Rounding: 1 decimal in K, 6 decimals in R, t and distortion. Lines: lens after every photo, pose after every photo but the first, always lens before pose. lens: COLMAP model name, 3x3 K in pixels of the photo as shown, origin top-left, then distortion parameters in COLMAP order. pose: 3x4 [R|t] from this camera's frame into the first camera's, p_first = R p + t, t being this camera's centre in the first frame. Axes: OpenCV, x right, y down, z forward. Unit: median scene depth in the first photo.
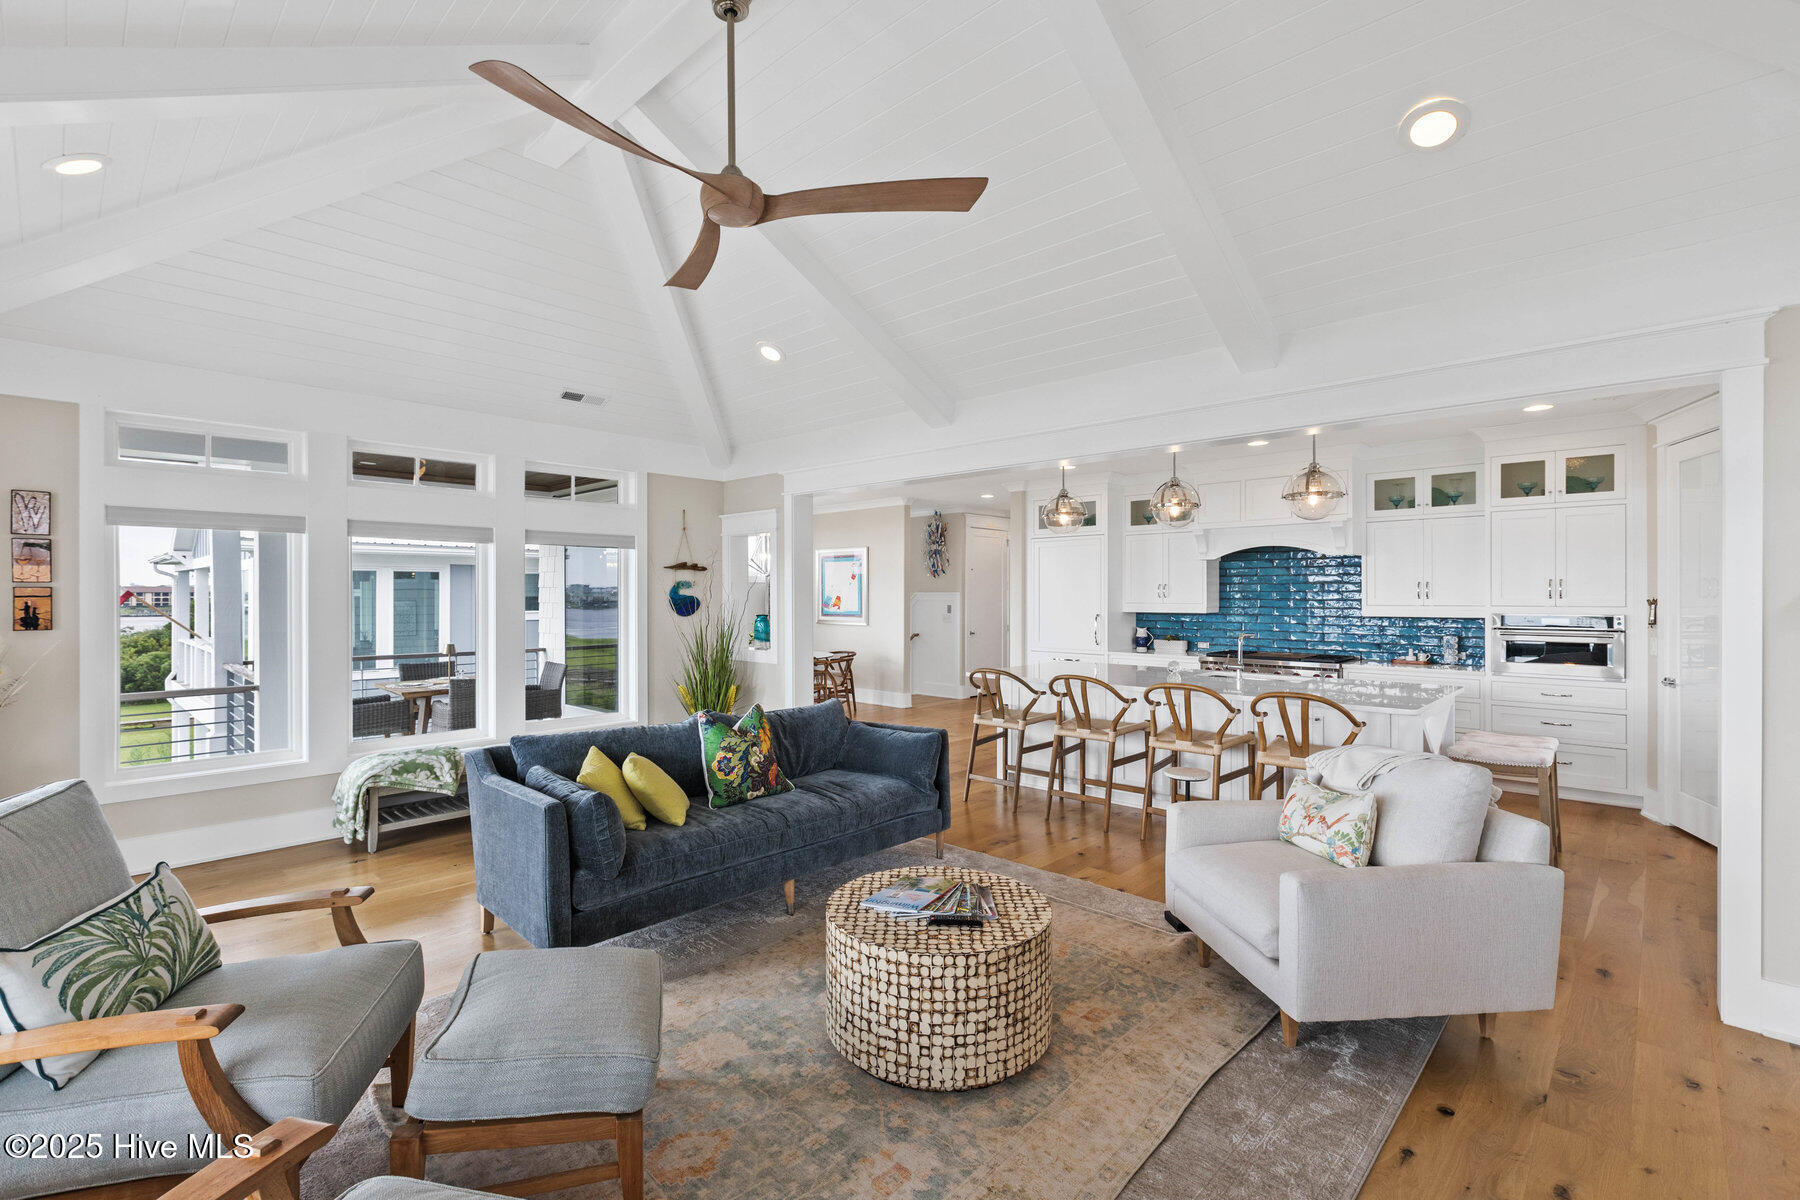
lens RADIAL K [[809.6, 0, 906.2], [0, 809.6, 600.0], [0, 0, 1]] dist [0.012531, -0.001181]
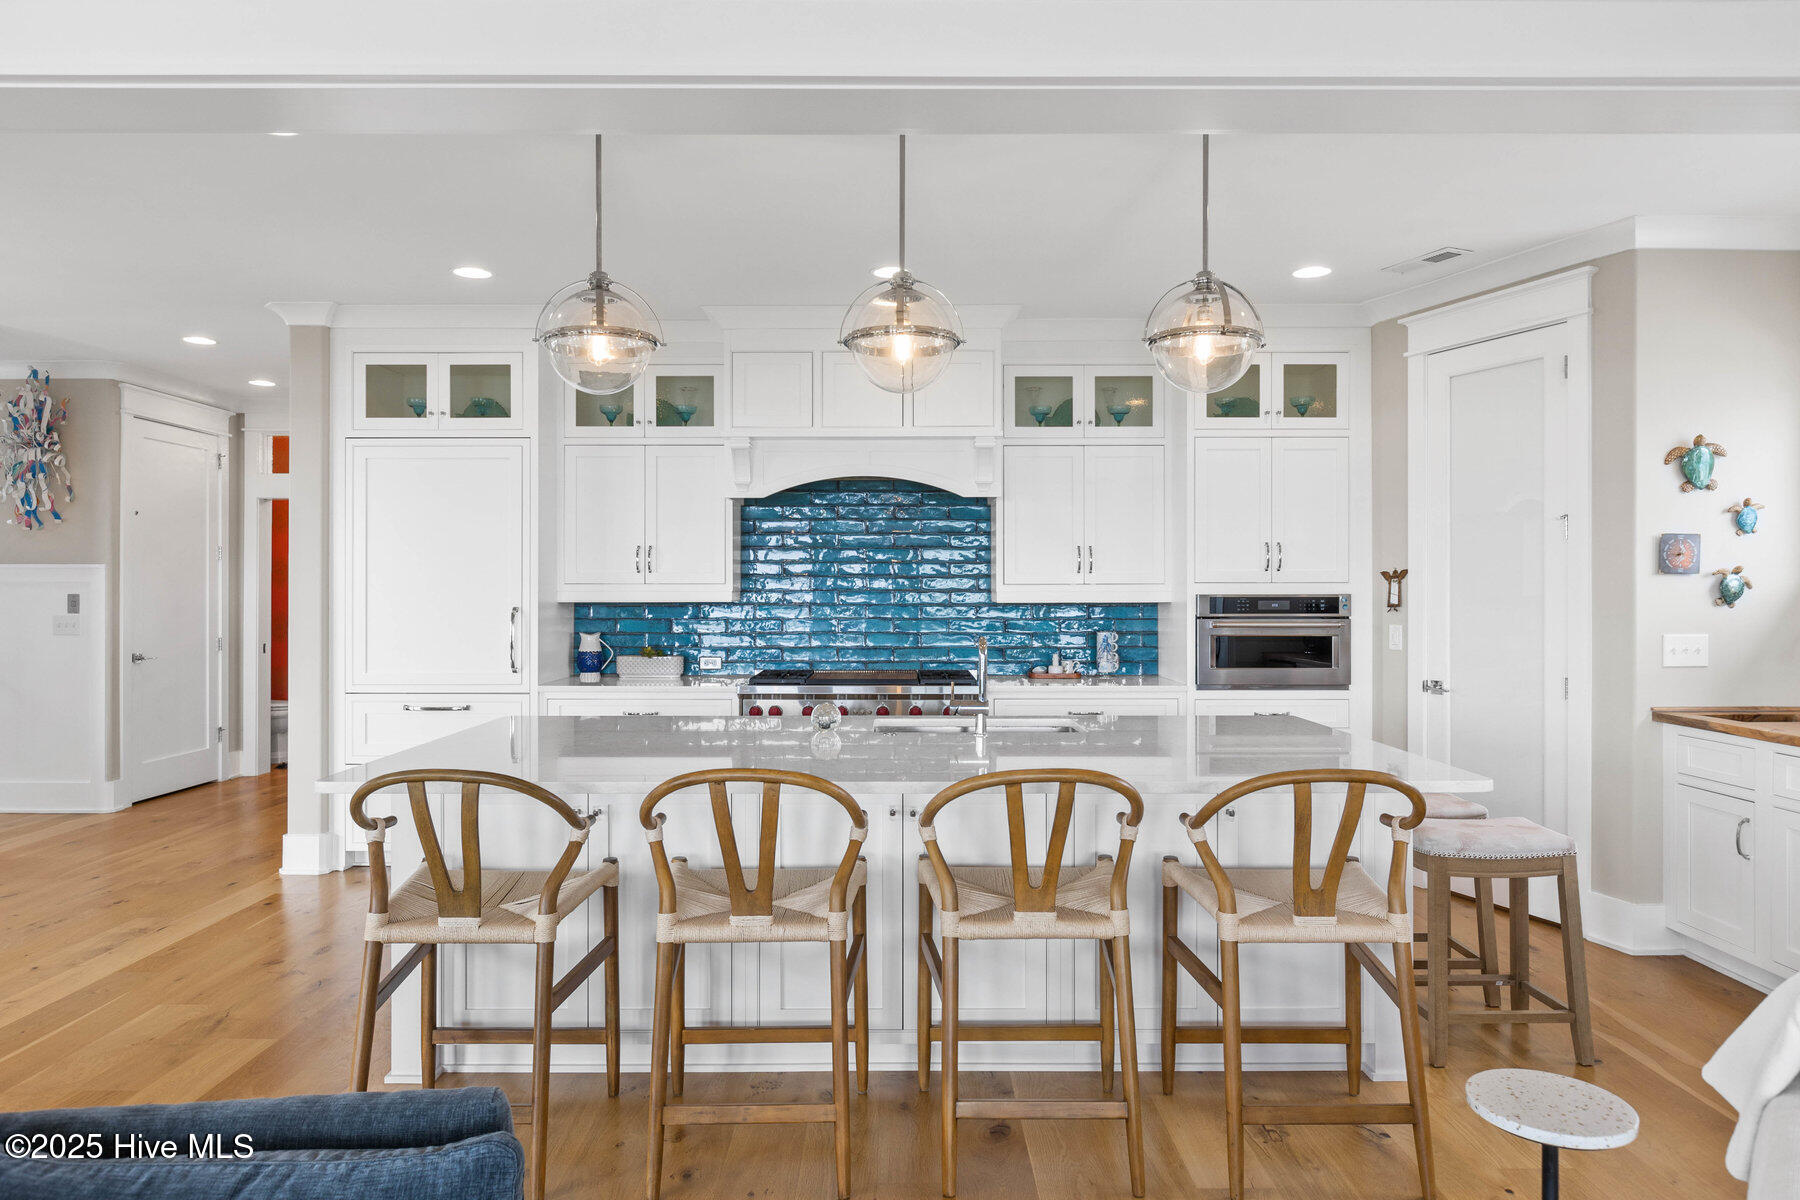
lens RADIAL K [[1134.6, 0, 906.0], [0, 1134.6, 591.7], [0, 0, 1]] dist [-0.000695, 0.000905]
pose [[0.731364, -0.002867, 0.681981, -0.054895], [0.005343, 0.999985, -0.001526, 0.012862], [-0.681966, 0.004760, 0.731368, 0.440529]]
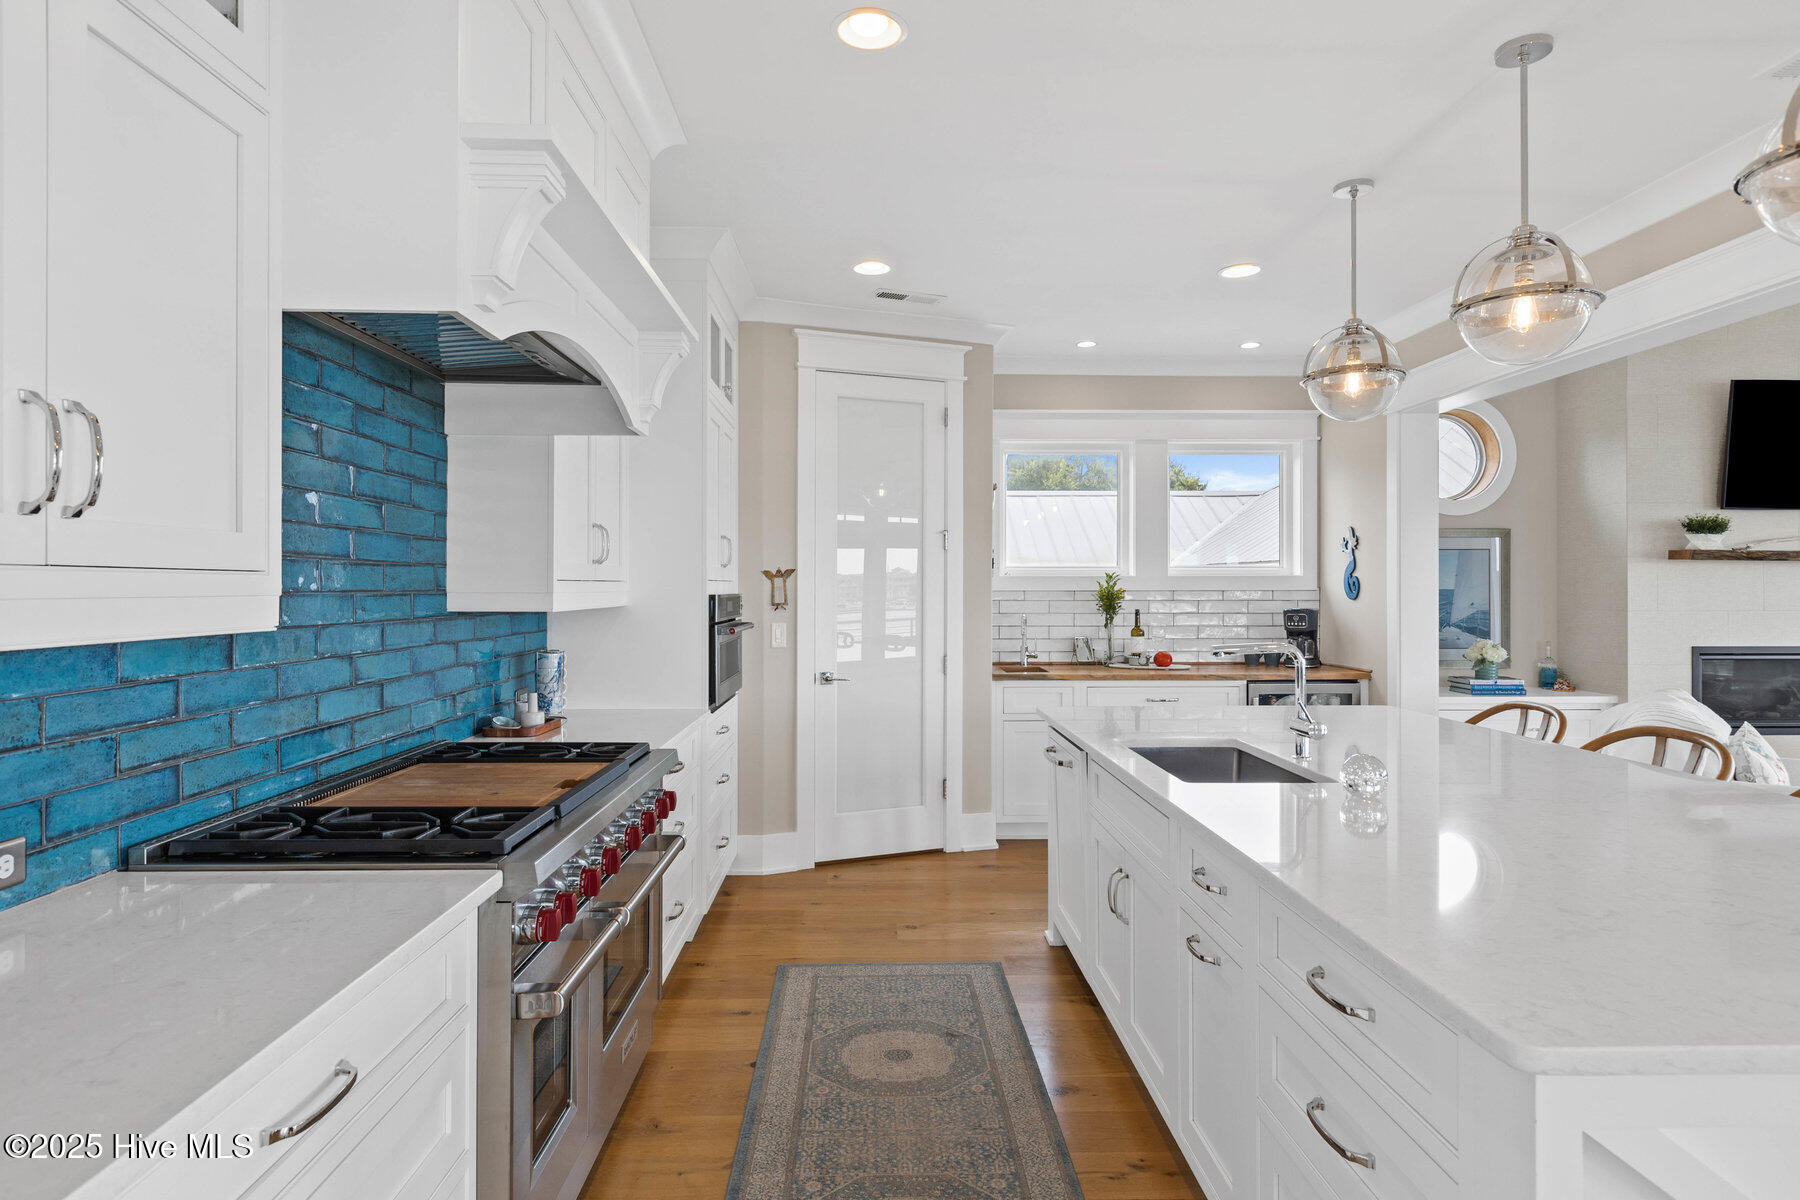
lens RADIAL K [[995.7, 0, 892.9], [0, 995.7, 593.5], [0, 0, 1]] dist [0.000194, -0.002096]
pose [[-0.692549, -0.003128, 0.721364, 0.156312], [0.005147, 0.999944, 0.009277, 0.009948], [-0.721352, 0.010137, -0.692494, 1.193600]]
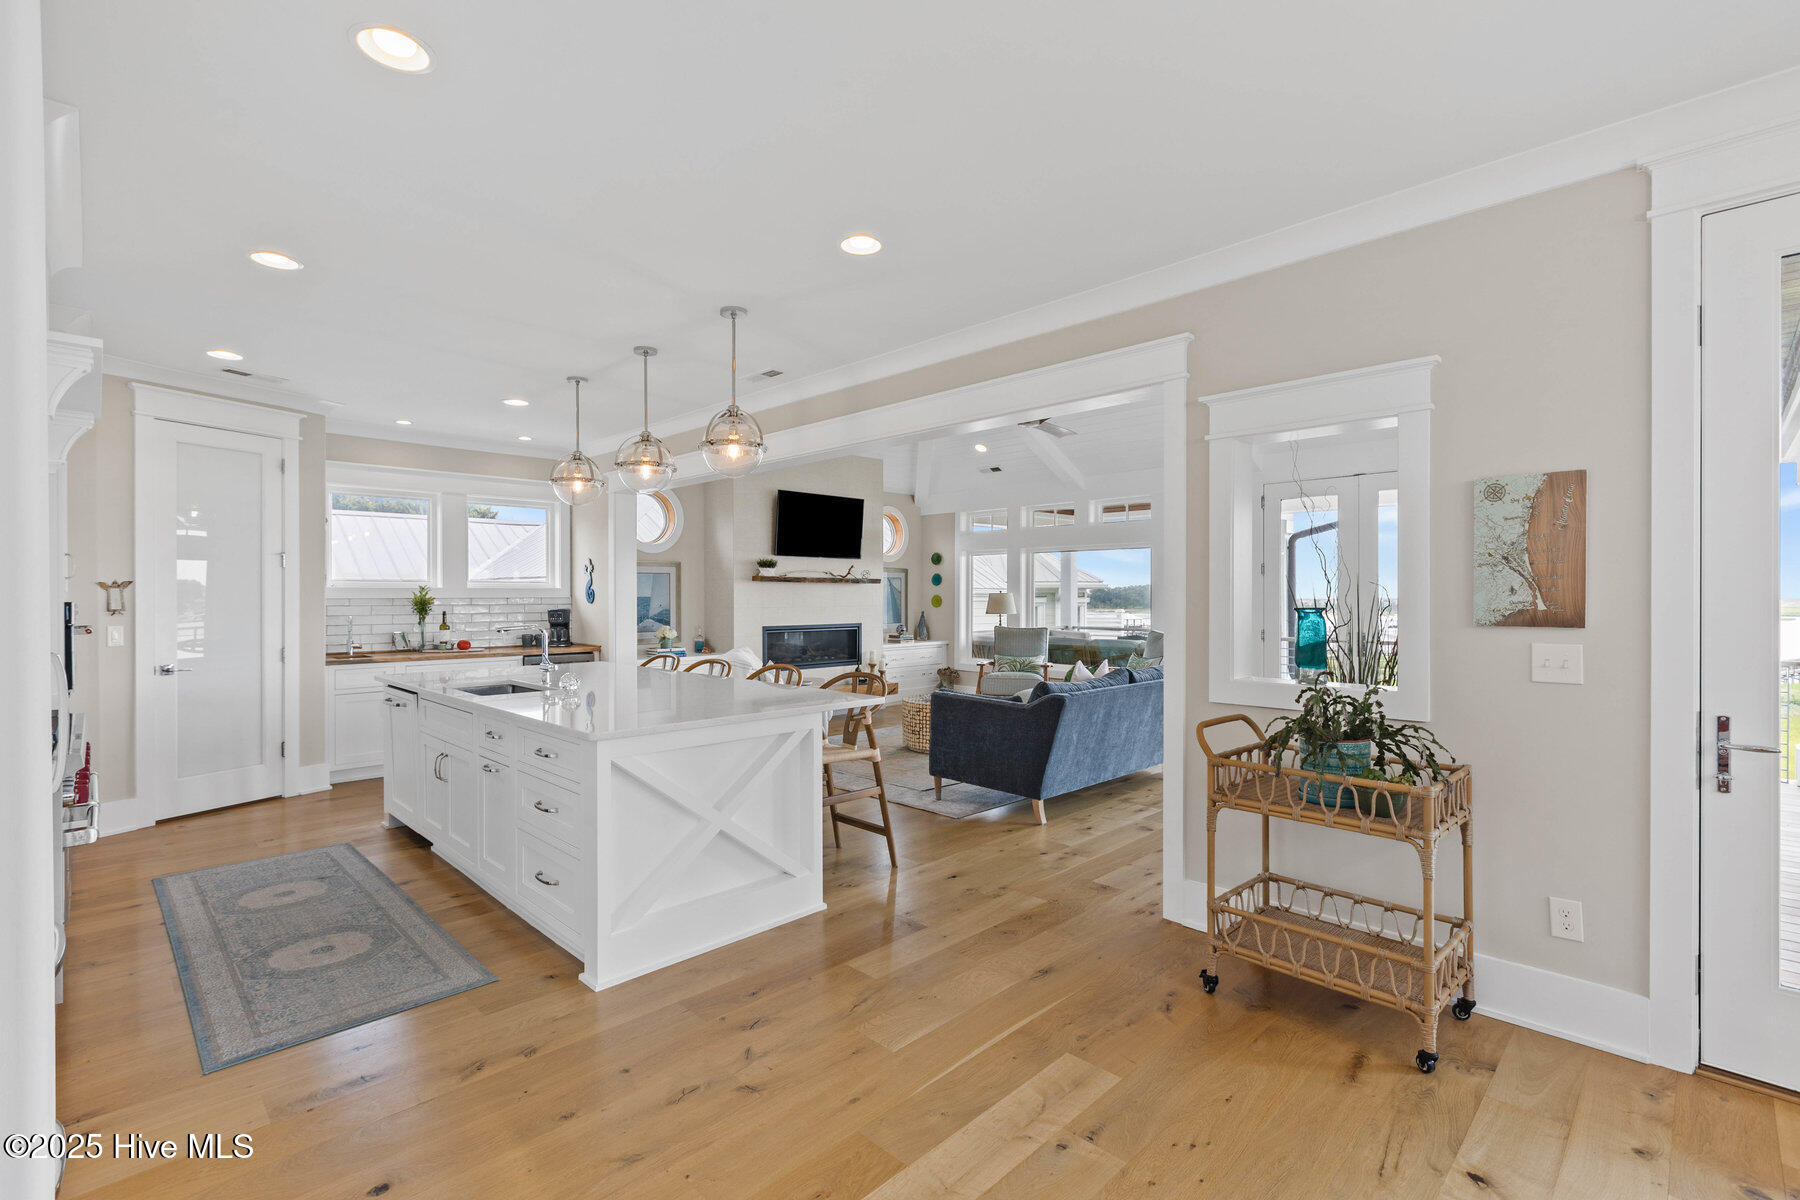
lens RADIAL K [[809.6, 0, 877.9], [0, 809.6, 593.4], [0, 0, 1]] dist [0.012531, -0.001181]
pose [[-0.997982, 0.003089, 0.063429, 0.034502], [0.003285, 0.999990, 0.002989, 0.009297], [-0.063419, 0.003191, -0.997982, 1.408888]]
